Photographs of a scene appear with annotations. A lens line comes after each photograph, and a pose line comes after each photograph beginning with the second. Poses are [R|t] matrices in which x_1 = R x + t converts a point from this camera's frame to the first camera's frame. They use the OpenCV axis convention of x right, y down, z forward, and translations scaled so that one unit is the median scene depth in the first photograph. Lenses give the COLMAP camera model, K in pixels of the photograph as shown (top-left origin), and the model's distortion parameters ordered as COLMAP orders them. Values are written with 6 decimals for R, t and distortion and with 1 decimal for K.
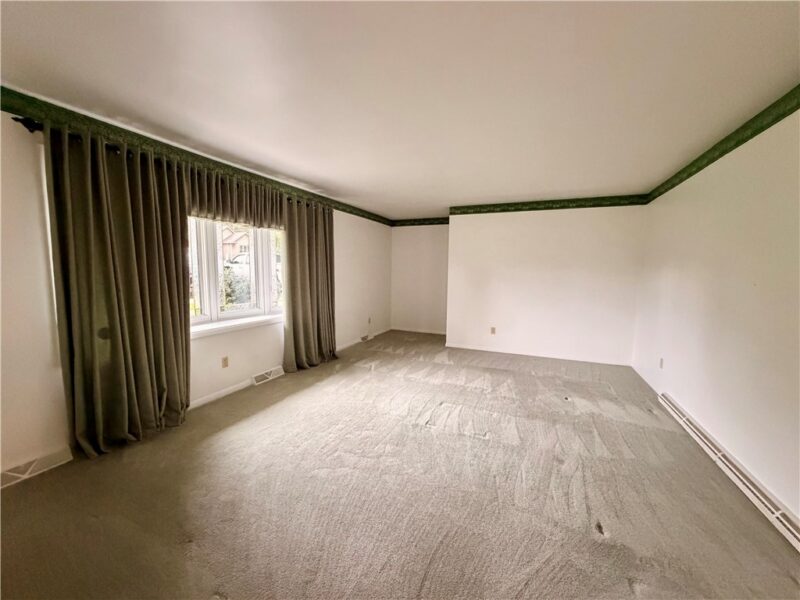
lens RADIAL K [[322.5, 0, 400.0], [0, 322.5, 300.0], [0, 0, 1]] dist [0.000399, -0.000218]
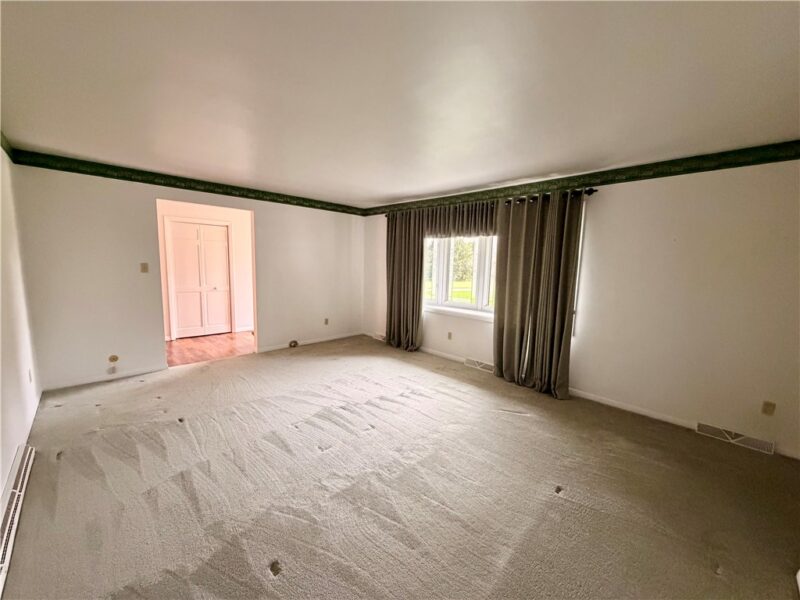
lens RADIAL K [[322.5, 0, 400.0], [0, 322.5, 300.0], [0, 0, 1]] dist [0.000399, -0.000218]
pose [[-0.349856, 0.102316, -0.931199, 0.746734], [-0.111599, 0.982387, 0.149869, -0.133331], [0.930132, 0.156354, -0.332276, 1.111235]]
